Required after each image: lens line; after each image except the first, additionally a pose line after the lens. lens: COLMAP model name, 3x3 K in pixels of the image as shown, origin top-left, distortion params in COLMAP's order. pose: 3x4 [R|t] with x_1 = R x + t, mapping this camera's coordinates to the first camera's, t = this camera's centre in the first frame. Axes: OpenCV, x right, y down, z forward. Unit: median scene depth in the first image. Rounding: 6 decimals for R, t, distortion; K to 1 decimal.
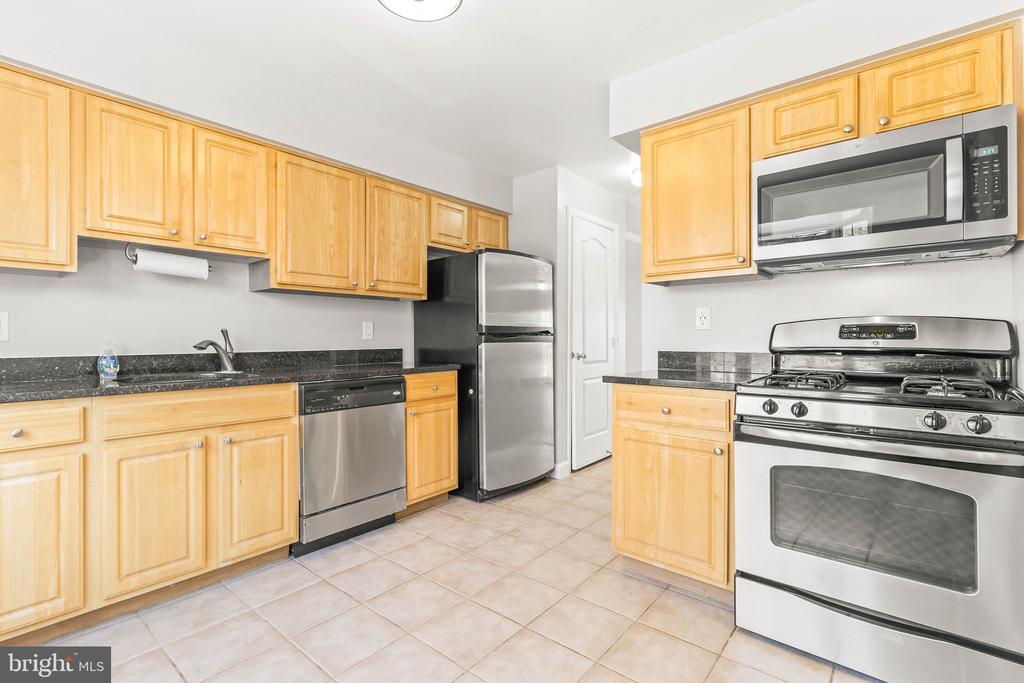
lens RADIAL K [[475.9, 0, 503.5], [0, 475.9, 338.1], [0, 0, 1]] dist [0.001576, 0.002932]
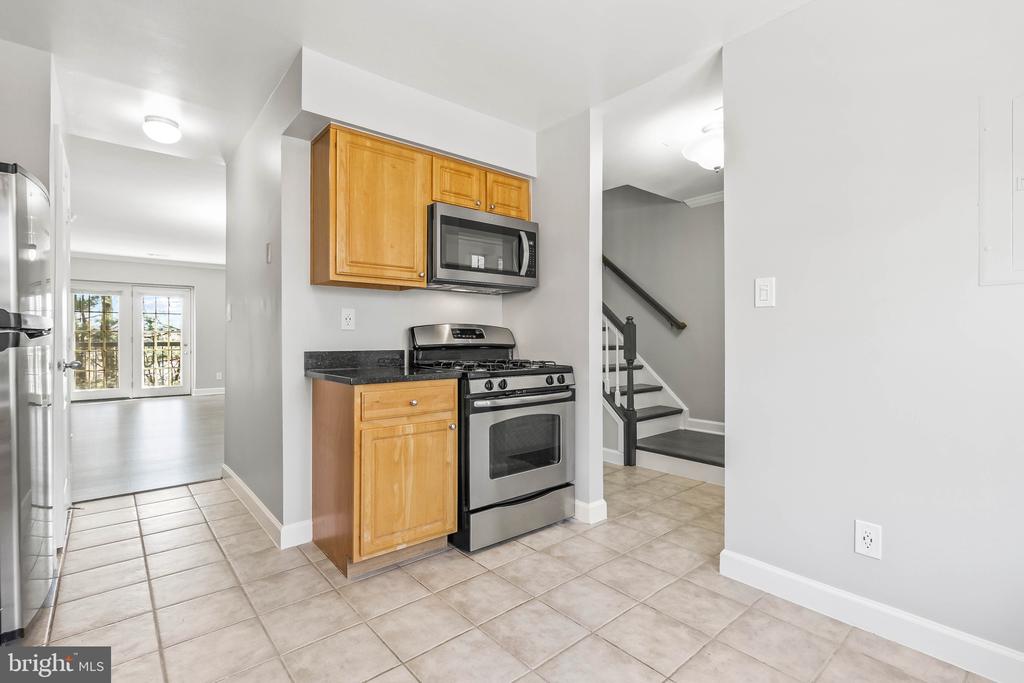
lens RADIAL K [[475.9, 0, 503.8], [0, 475.9, 339.9], [0, 0, 1]] dist [0.001576, 0.002932]
pose [[0.161784, -0.001636, 0.986825, -1.090524], [0.002441, 0.999996, 0.001258, 0.007166], [-0.986823, 0.002206, 0.161788, 0.919160]]
